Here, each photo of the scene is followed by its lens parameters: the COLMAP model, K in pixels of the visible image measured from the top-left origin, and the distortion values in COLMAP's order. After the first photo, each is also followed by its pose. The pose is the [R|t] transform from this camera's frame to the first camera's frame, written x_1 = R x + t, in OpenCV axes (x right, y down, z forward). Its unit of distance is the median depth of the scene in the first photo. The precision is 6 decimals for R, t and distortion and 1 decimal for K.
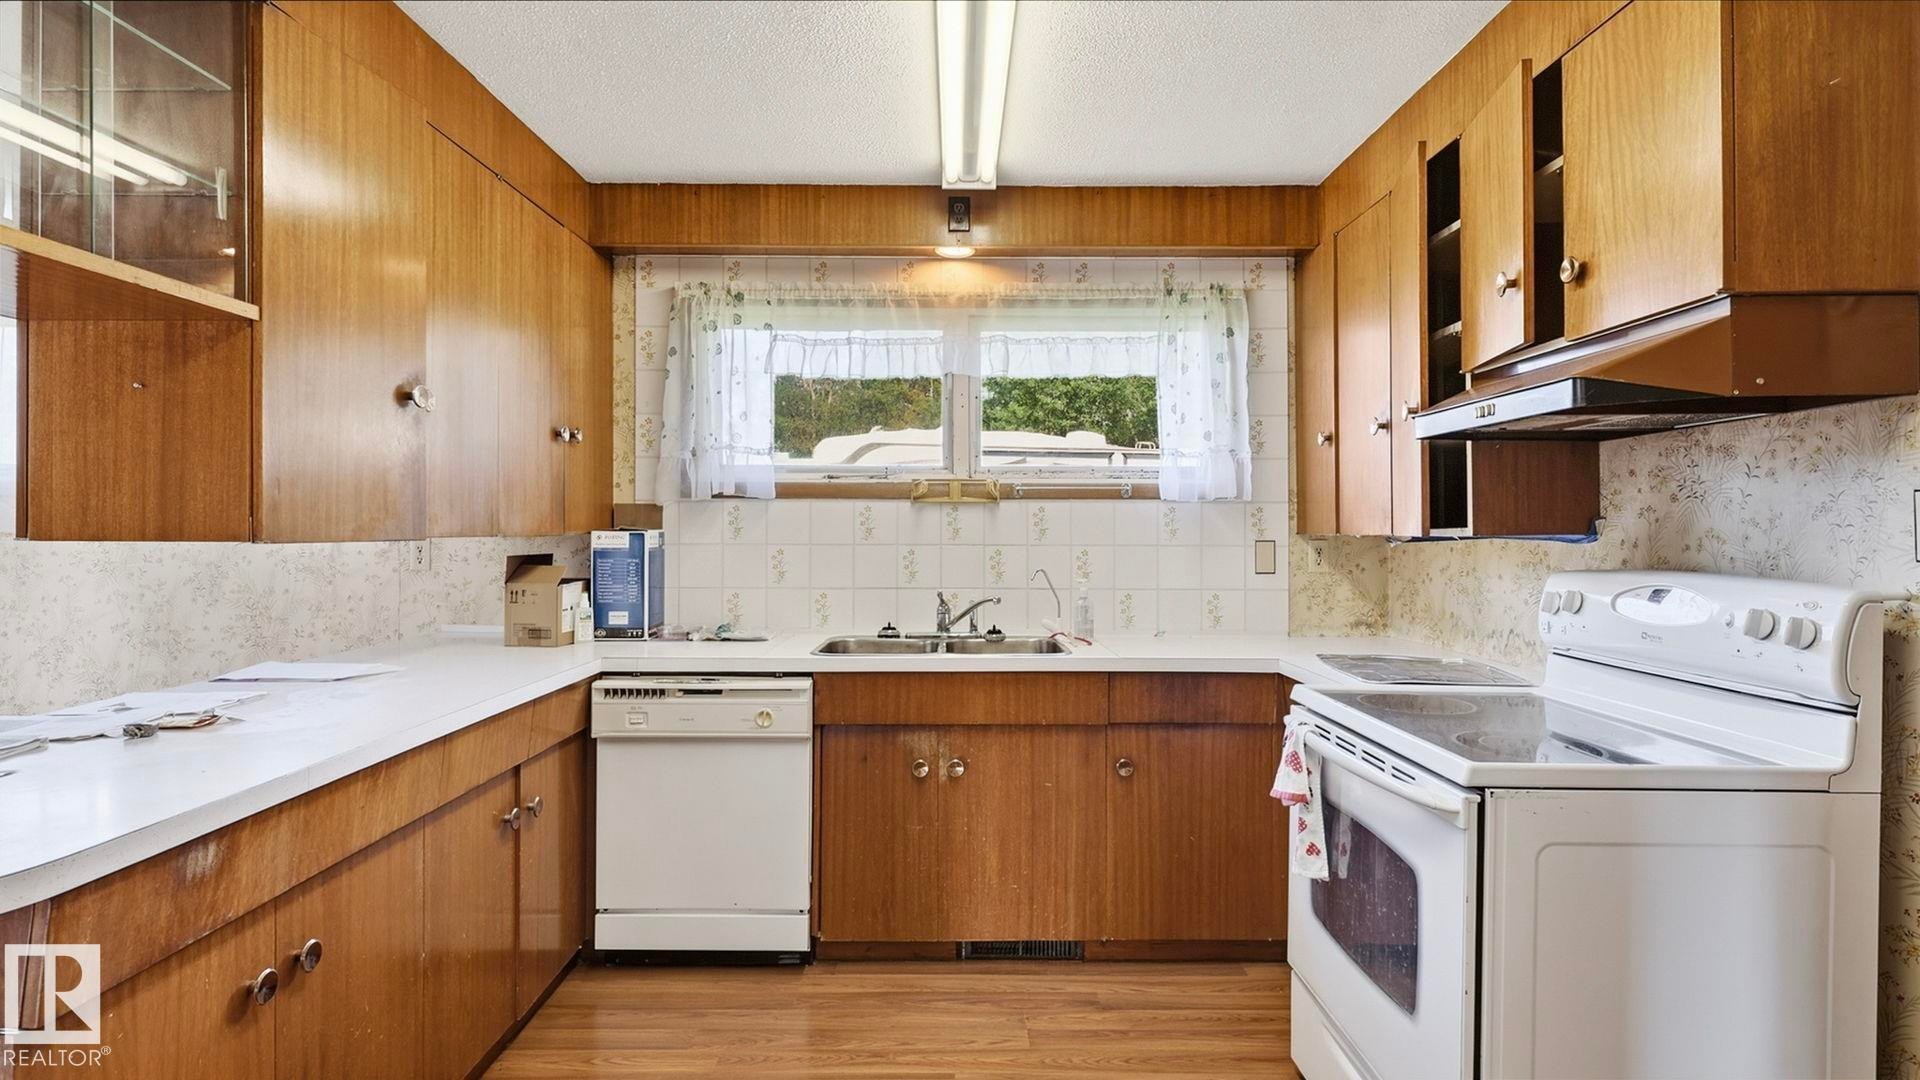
lens RADIAL K [[946.5, 0, 958.9], [0, 946.5, 534.1], [0, 0, 1]] dist [0.003288, -0.000072]
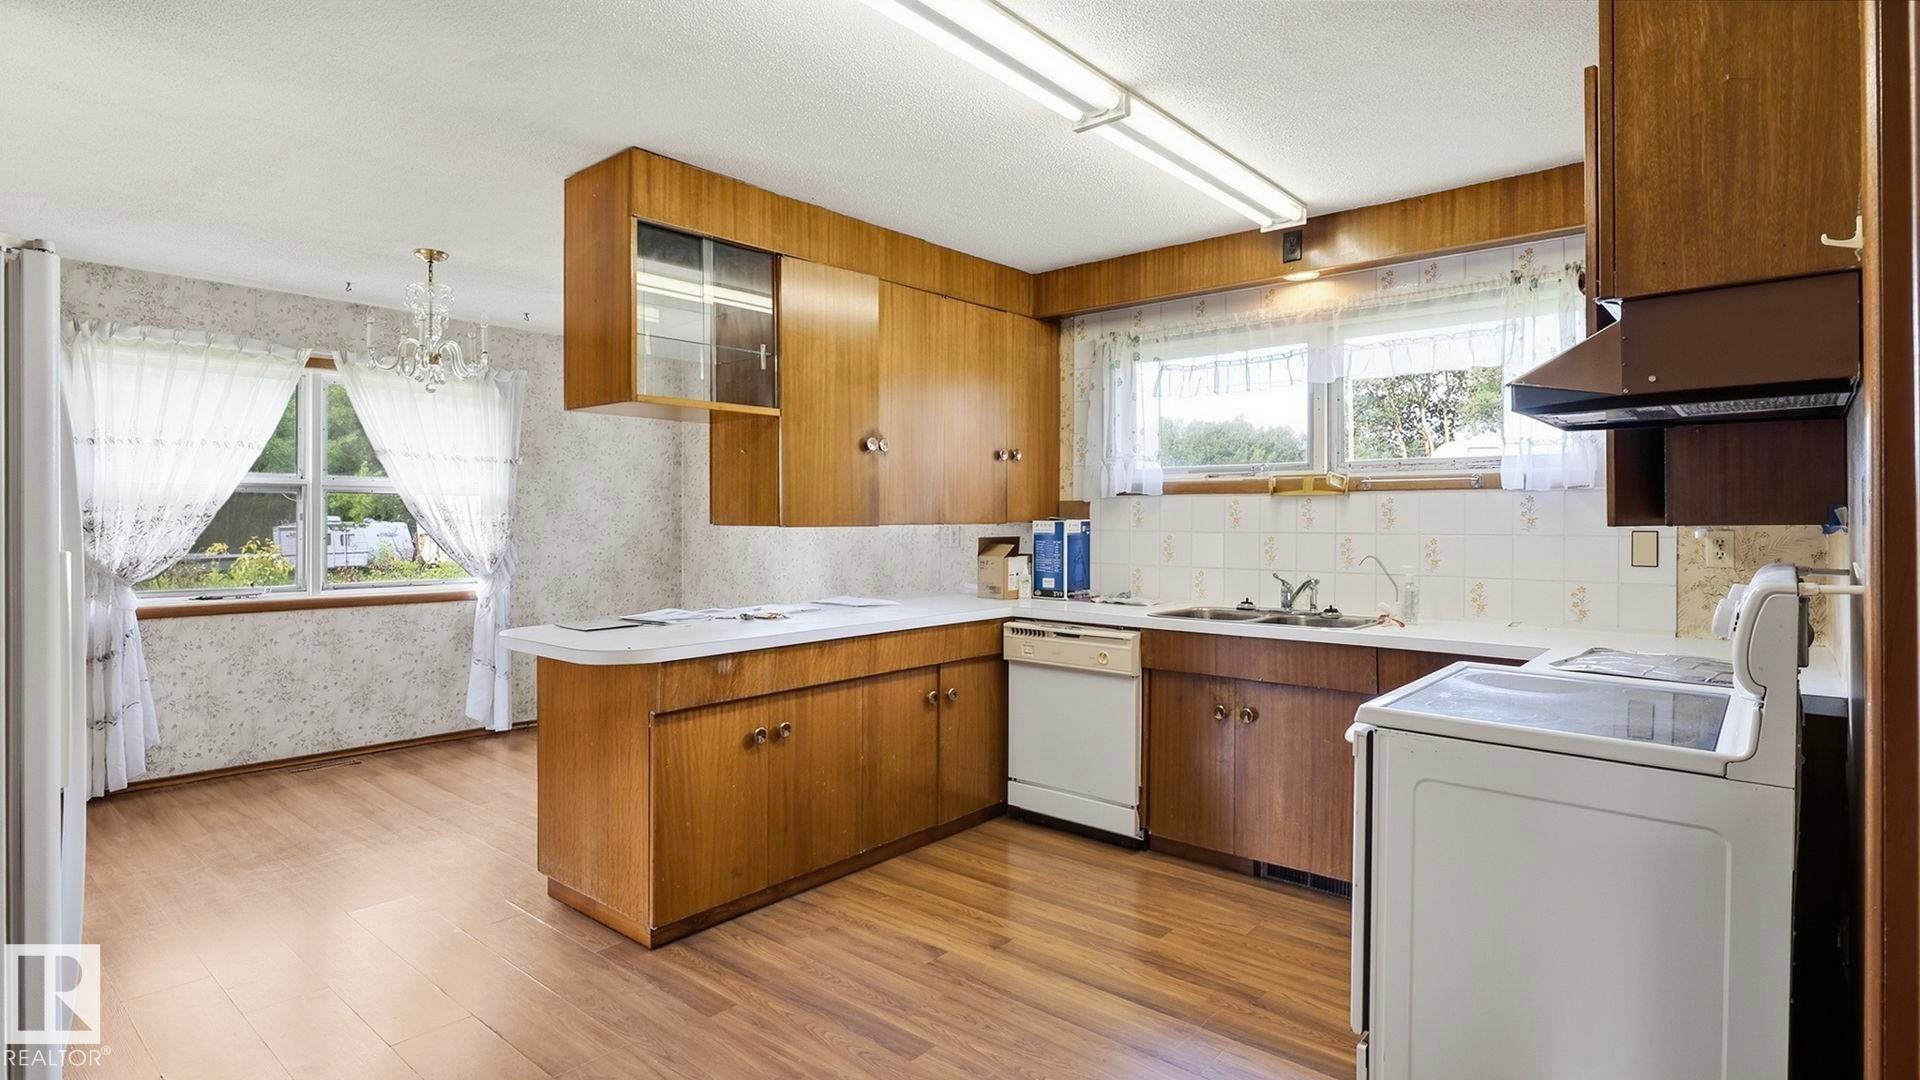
lens RADIAL K [[954.0, 0, 962.4], [0, 954.0, 530.1], [0, 0, 1]] dist [-0.001948, -0.000868]
pose [[0.755829, 0.006385, -0.654738, 0.514952], [-0.001708, 0.999968, 0.007781, -0.000060], [0.654767, -0.004763, 0.755816, -0.161833]]
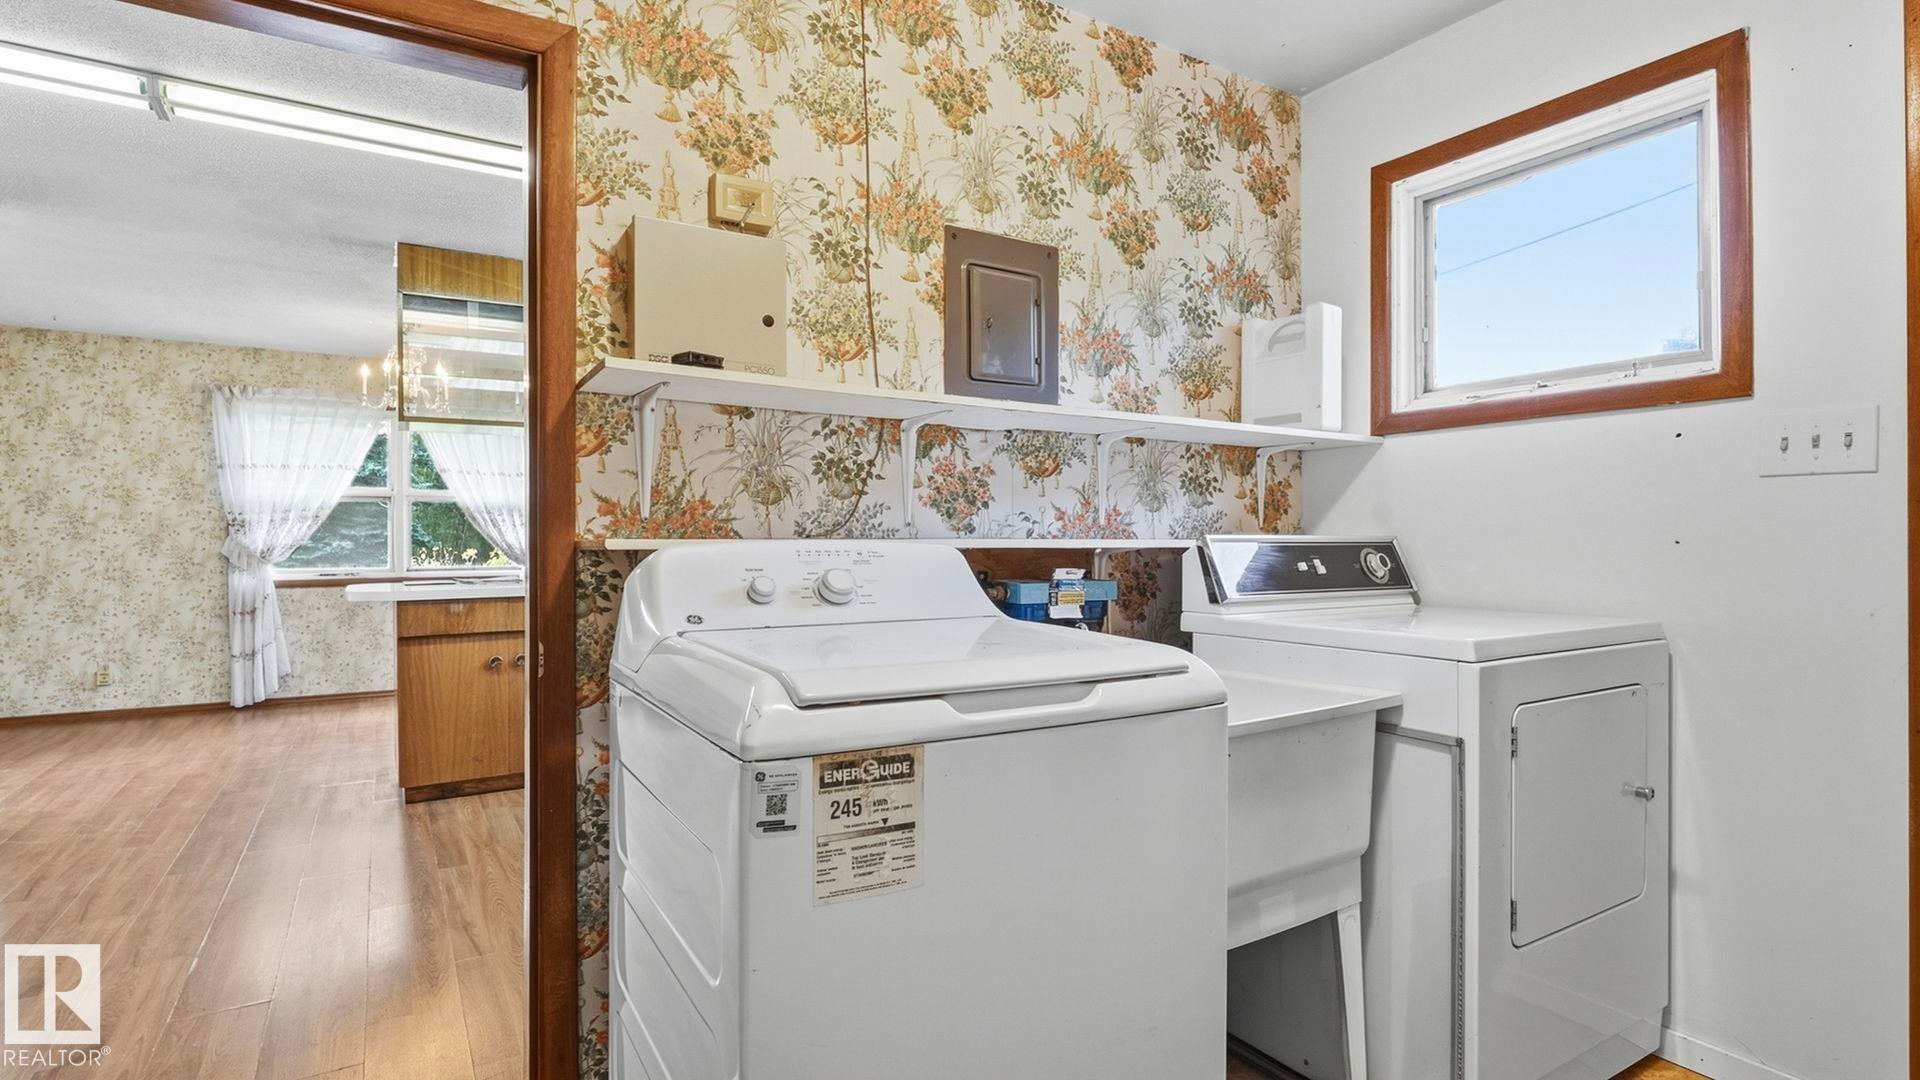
lens RADIAL K [[929.0, 0, 959.7], [0, 929.0, 547.0], [0, 0, 1]] dist [0.000508, -0.000124]
pose [[0.526915, 0.002772, -0.849913, 1.250671], [0.004884, 0.999968, 0.006289, 0.058647], [0.849904, -0.007465, 0.526885, 0.362001]]
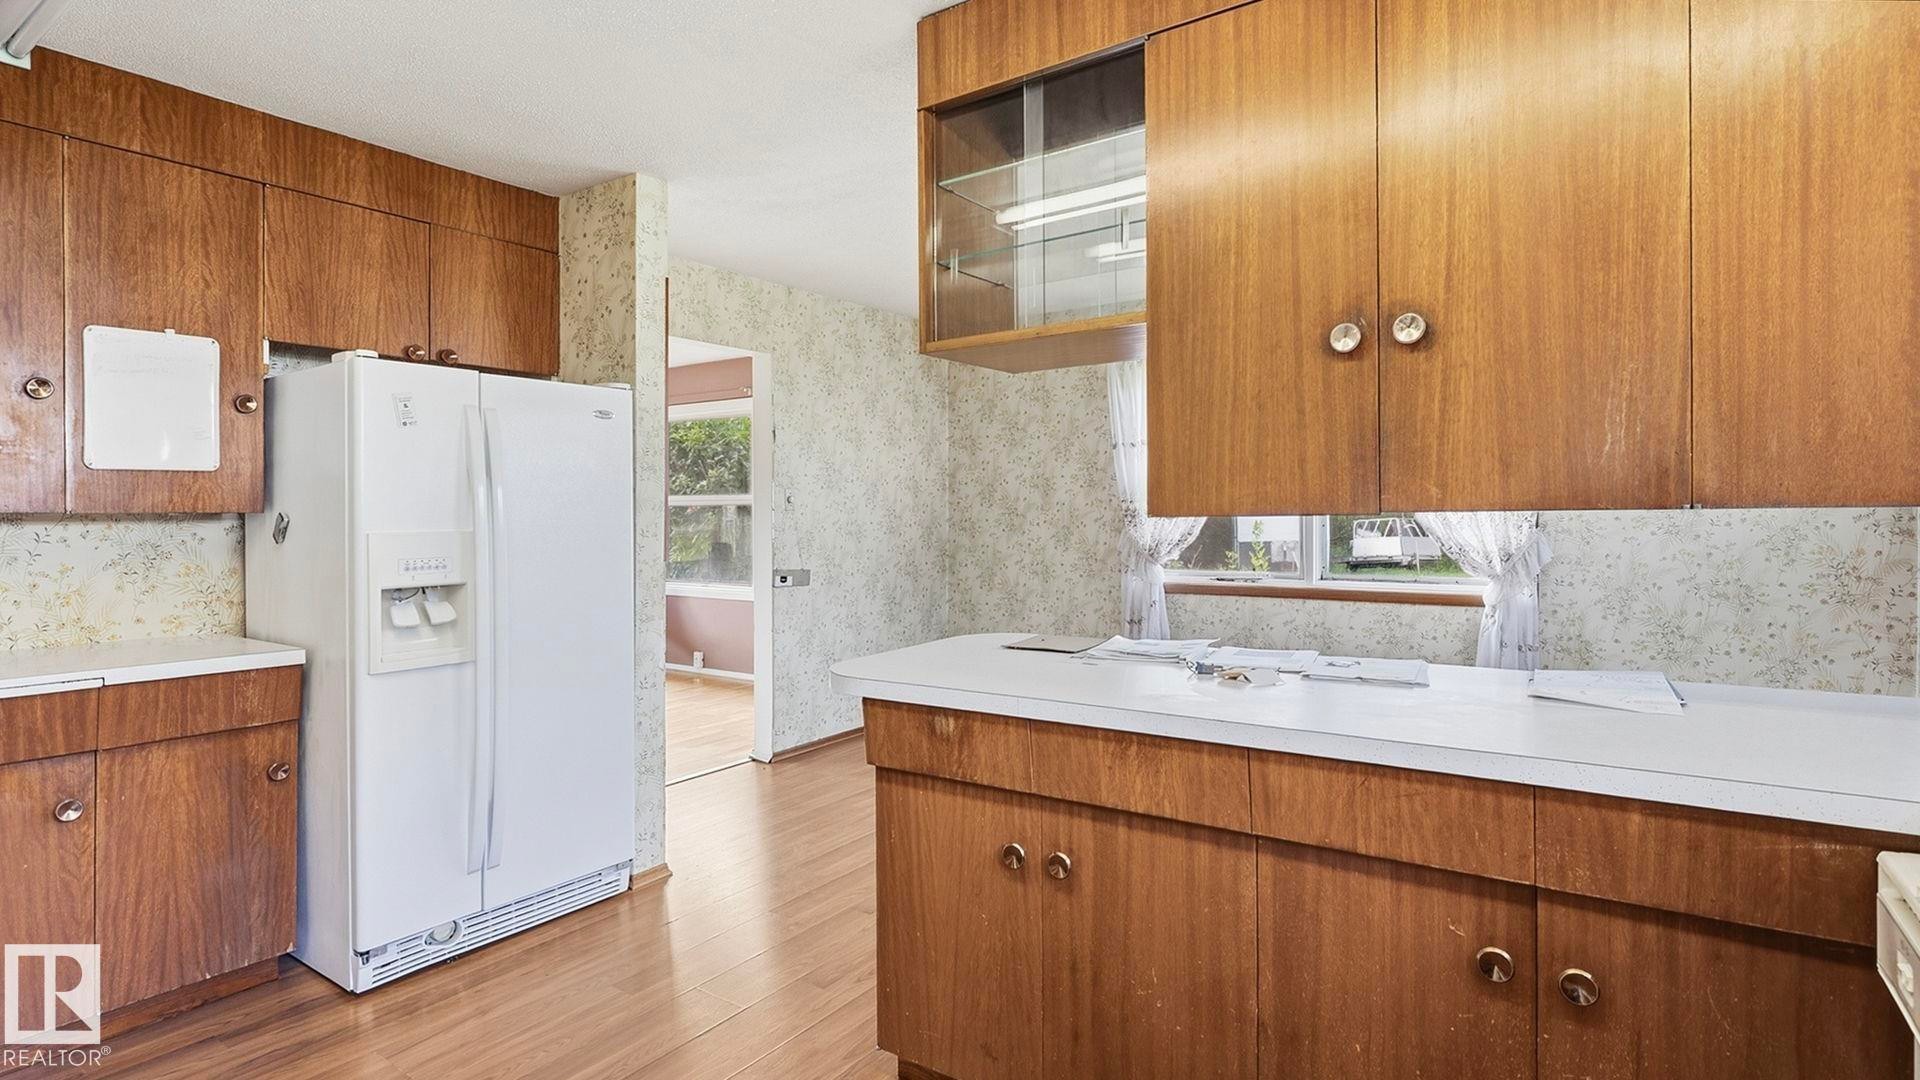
lens RADIAL K [[936.7, 0, 937.1], [0, 936.7, 511.8], [0, 0, 1]] dist [-0.000013, -0.000113]
pose [[-0.589043, 0.004964, -0.808086, 0.191182], [0.008763, 0.999962, -0.000244, 0.001143], [0.808054, -0.007225, -0.589064, 0.857233]]
